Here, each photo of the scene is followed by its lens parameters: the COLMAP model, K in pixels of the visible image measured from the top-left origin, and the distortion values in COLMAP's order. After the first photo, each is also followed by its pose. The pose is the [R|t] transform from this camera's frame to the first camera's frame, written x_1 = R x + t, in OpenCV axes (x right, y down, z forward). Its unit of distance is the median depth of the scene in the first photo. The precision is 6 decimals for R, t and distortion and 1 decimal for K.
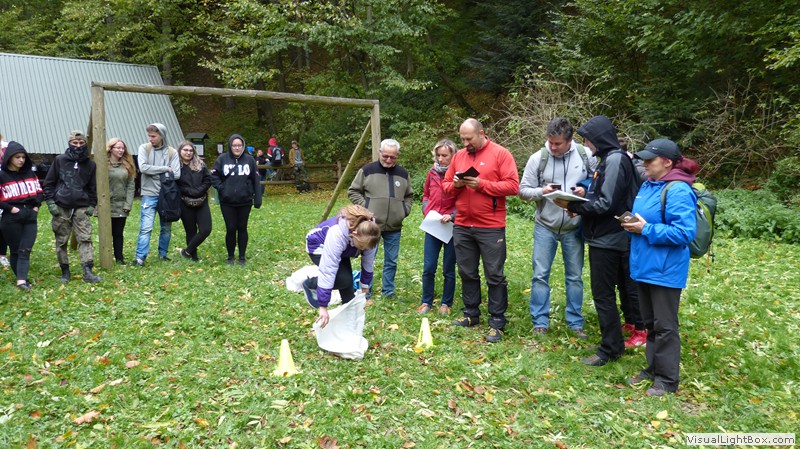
lens RADIAL K [[612.4, 0, 404.2], [0, 612.4, 221.2], [0, 0, 1]] dist [-0.055197, 0.044354]
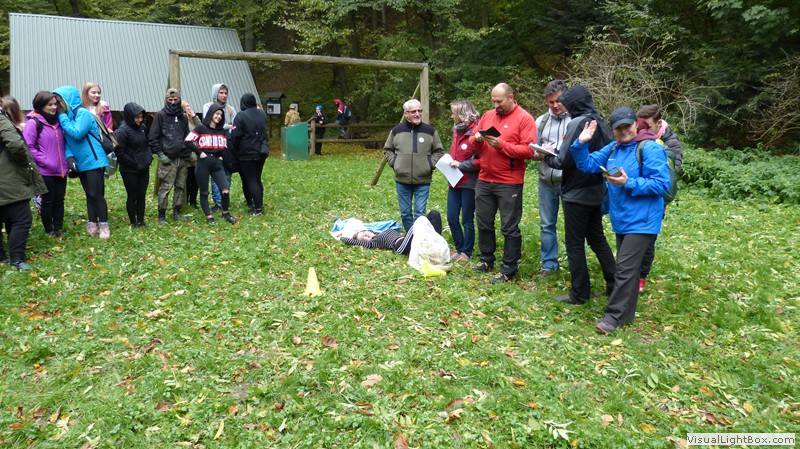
lens RADIAL K [[612.4, 0, 393.3], [0, 612.4, 222.1], [0, 0, 1]] dist [-0.055197, 0.044354]
pose [[0.989604, 0.034577, -0.139600, 0.082043], [-0.025416, 0.997437, 0.066880, 0.011250], [0.141555, -0.062637, 0.987947, -0.109602]]
